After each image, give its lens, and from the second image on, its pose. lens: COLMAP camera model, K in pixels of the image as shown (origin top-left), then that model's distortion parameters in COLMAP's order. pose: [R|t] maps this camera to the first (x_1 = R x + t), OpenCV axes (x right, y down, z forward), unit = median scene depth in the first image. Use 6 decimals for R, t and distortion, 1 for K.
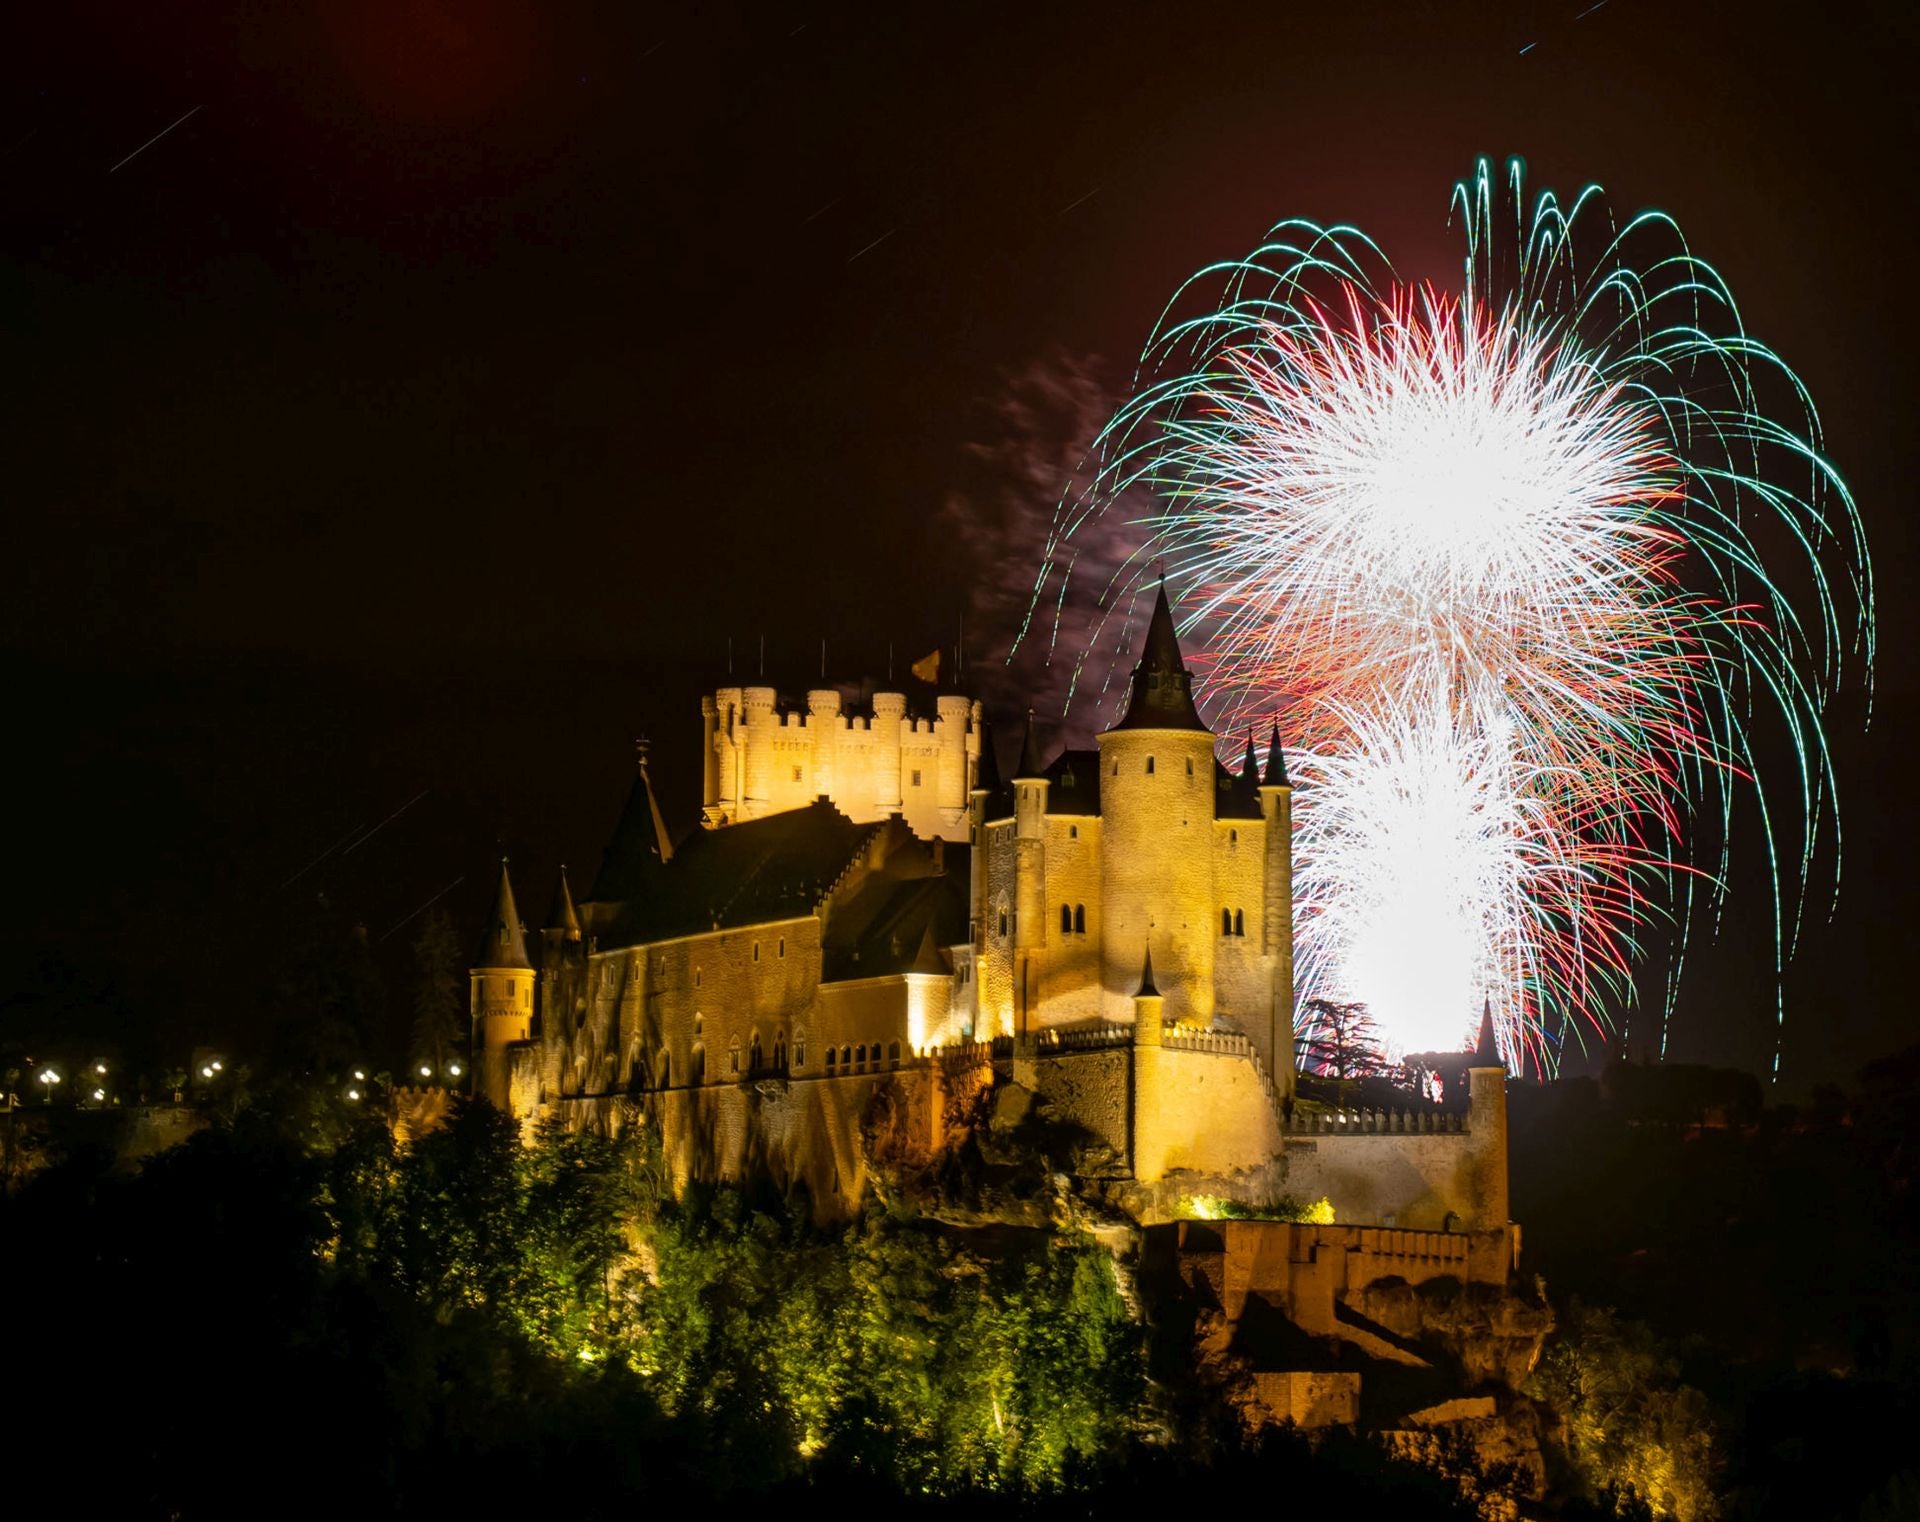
lens RADIAL K [[5822.1, 0, 1106.2], [0, 5822.1, 760.8], [0, 0, 1]] dist [0.436724, 0.205365]
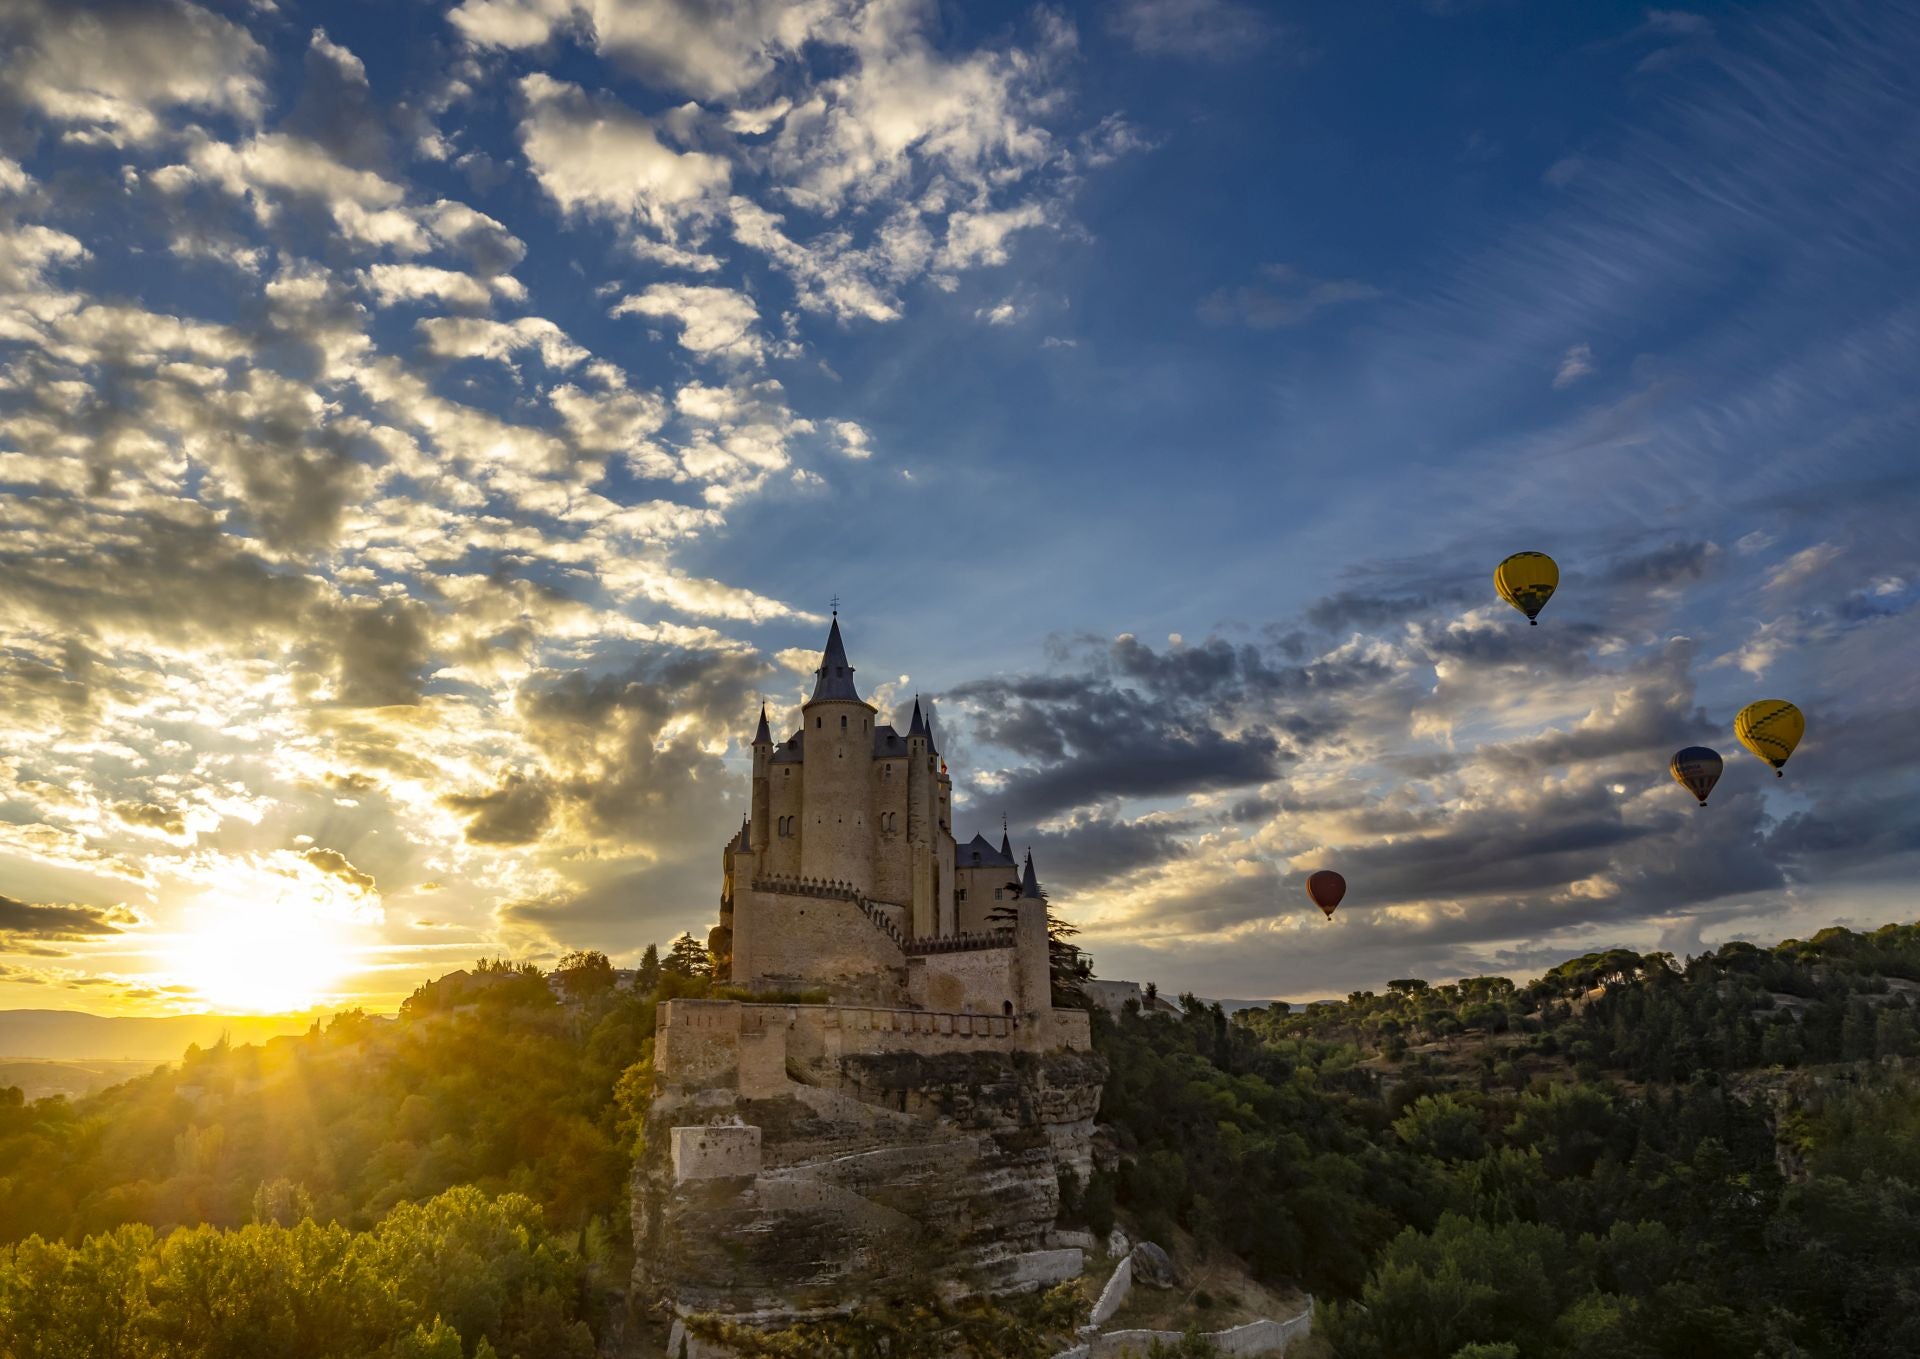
lens RADIAL K [[1323.5, 0, 898.8], [0, 1323.5, 714.8], [0, 0, 1]] dist [-0.008145, -0.000647]
pose [[0.931507, -0.113009, -0.345723, 0.151528], [0.050057, 0.981294, -0.185891, 0.066110], [0.360263, 0.155853, 0.919739, 0.672152]]
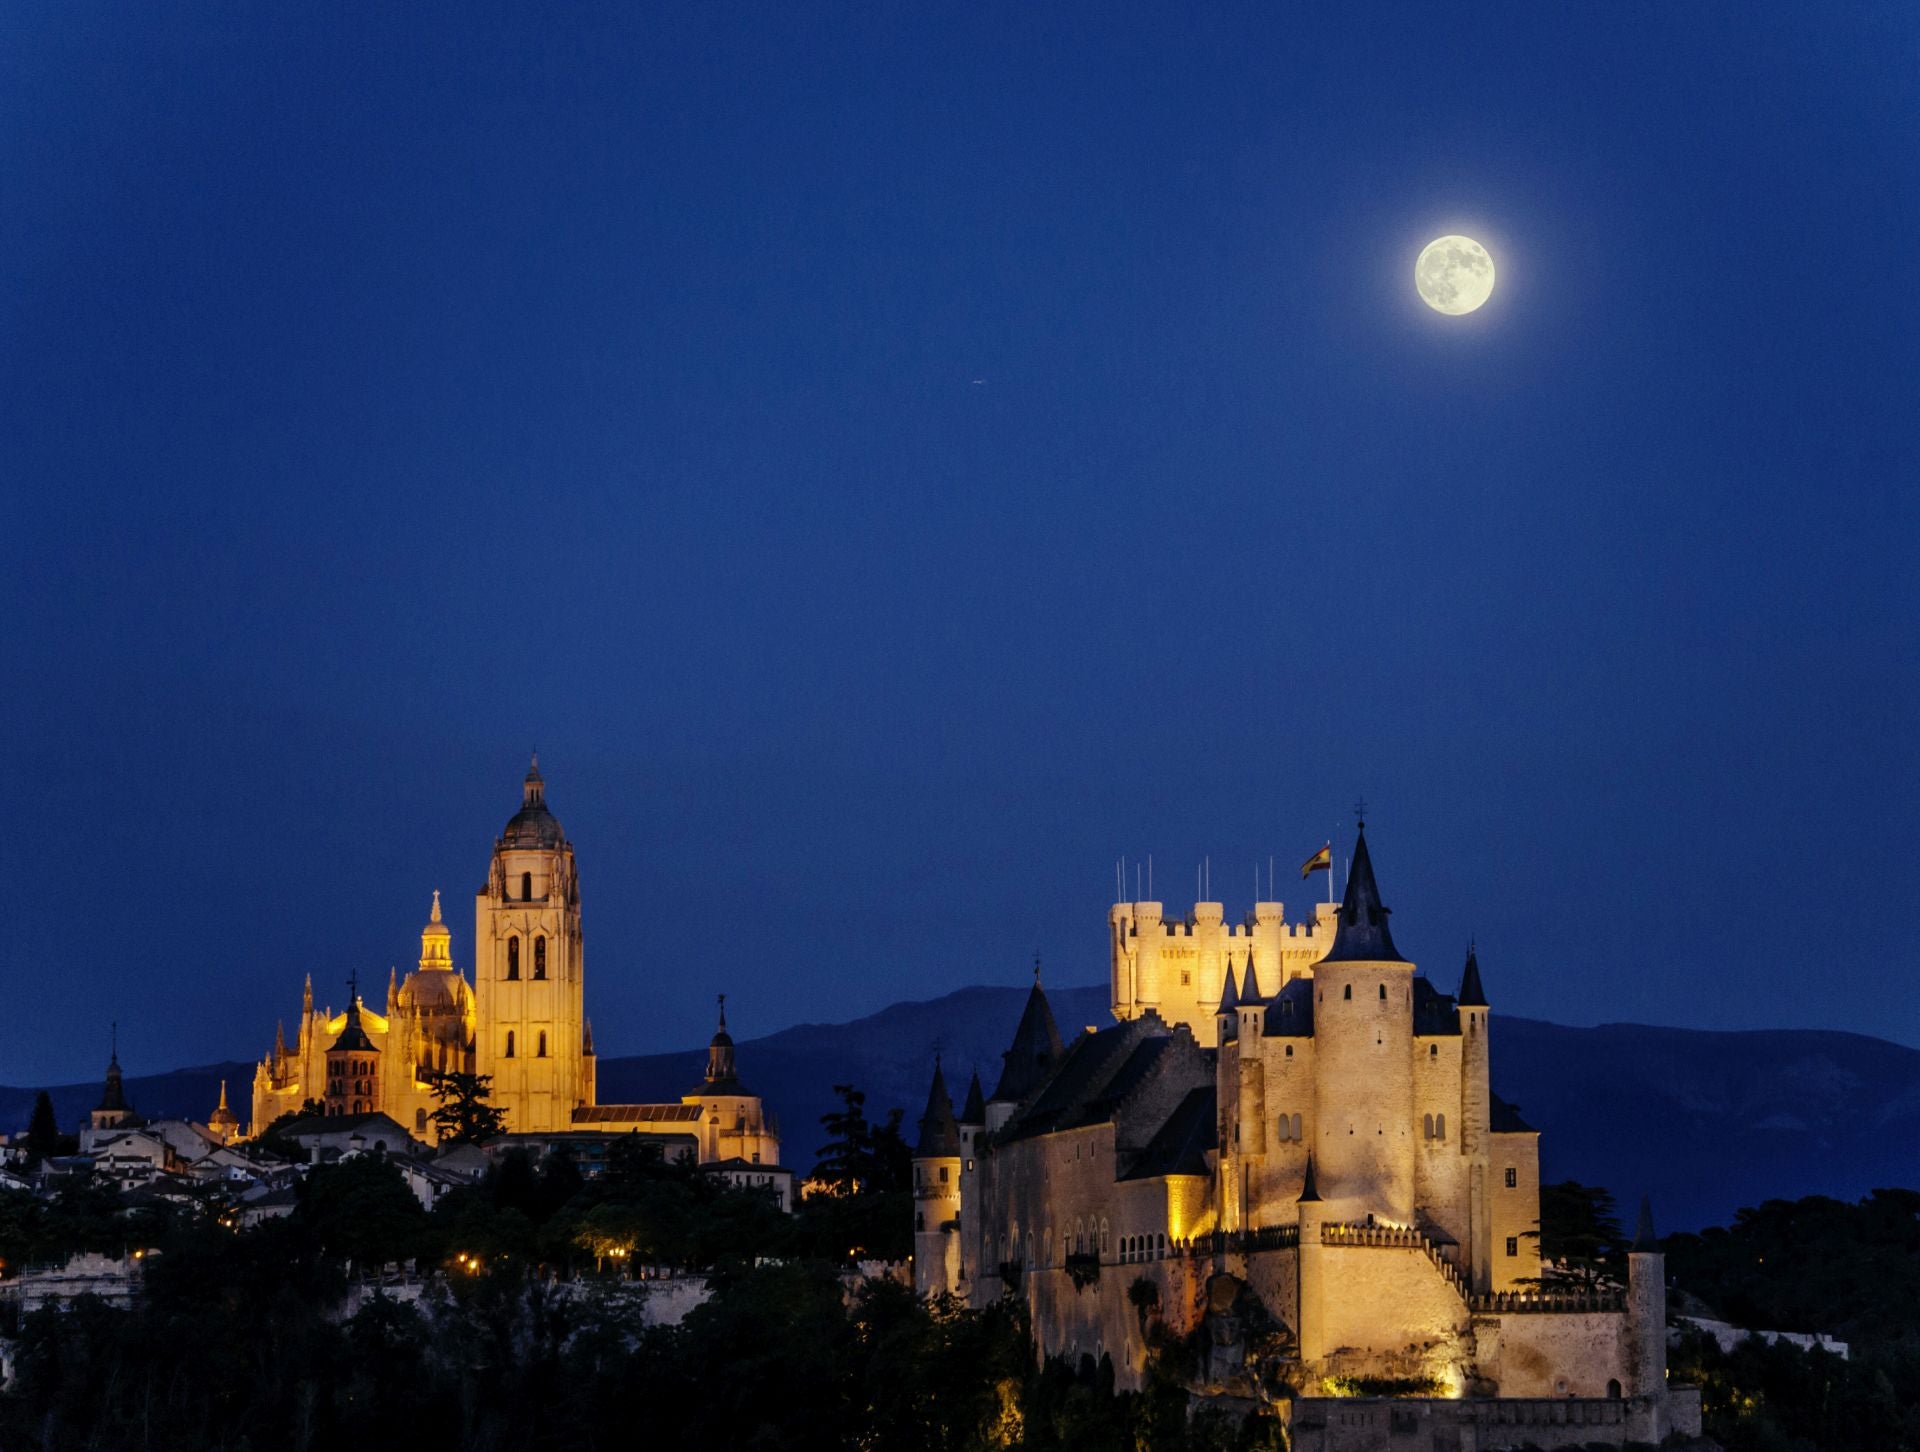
lens RADIAL K [[6513.2, 0, 960.0], [0, 6513.2, 726.0], [0, 0, 1]] dist [0.031676, 0.597274]
pose [[0.972646, -0.035484, -0.229565, 0.227462], [0.033751, 0.999364, -0.011470, -0.039141], [0.229826, 0.003408, 0.973226, -0.260244]]
